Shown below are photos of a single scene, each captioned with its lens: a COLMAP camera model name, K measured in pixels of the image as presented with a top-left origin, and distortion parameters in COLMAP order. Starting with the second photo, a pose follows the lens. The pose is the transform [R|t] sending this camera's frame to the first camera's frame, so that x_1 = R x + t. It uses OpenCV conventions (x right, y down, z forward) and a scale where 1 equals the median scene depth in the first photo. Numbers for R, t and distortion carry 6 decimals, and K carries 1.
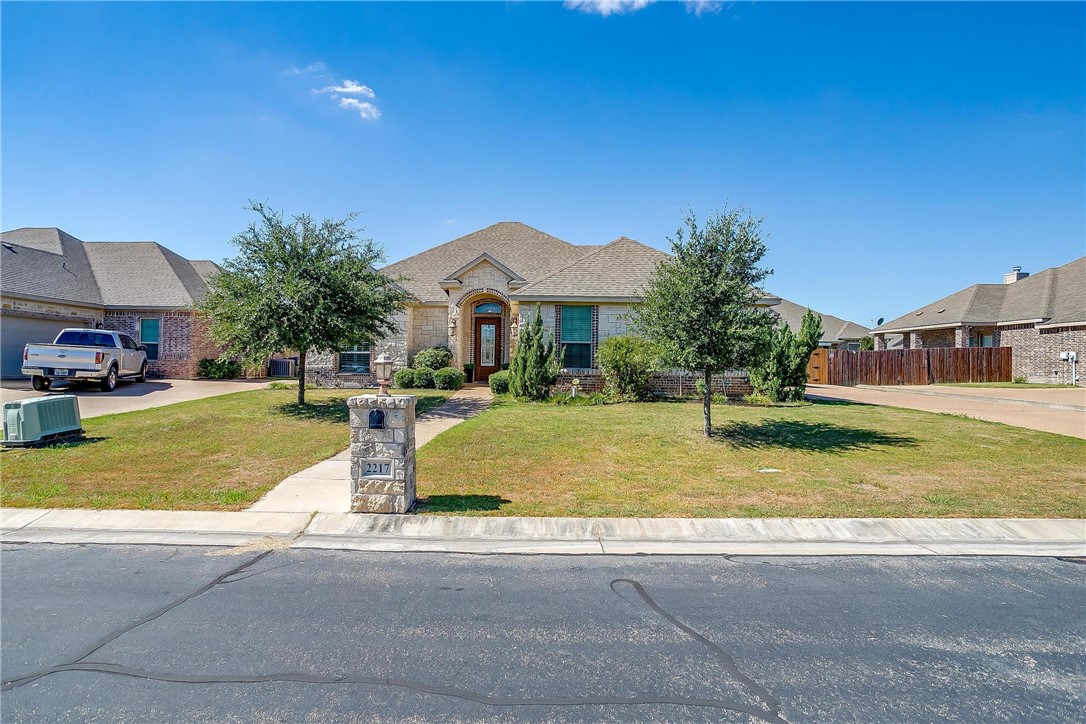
lens RADIAL K [[583.5, 0, 543.0], [0, 583.5, 362.0], [0, 0, 1]] dist [-0.055276, 0.039603]
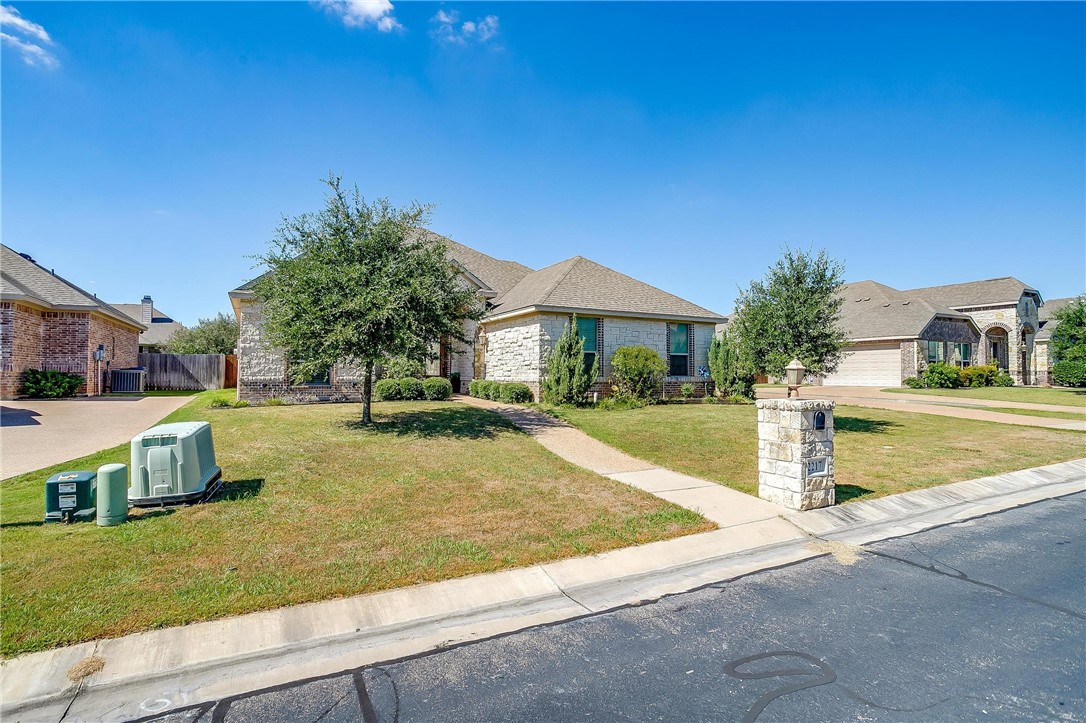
lens RADIAL K [[553.7, 0, 535.3], [0, 553.7, 357.5], [0, 0, 1]] dist [-0.063841, 0.039283]
pose [[0.867399, 0.005112, 0.497587, -1.246615], [0.007984, 0.999676, -0.024187, 0.000947], [-0.497550, 0.024952, 0.867077, 0.376536]]
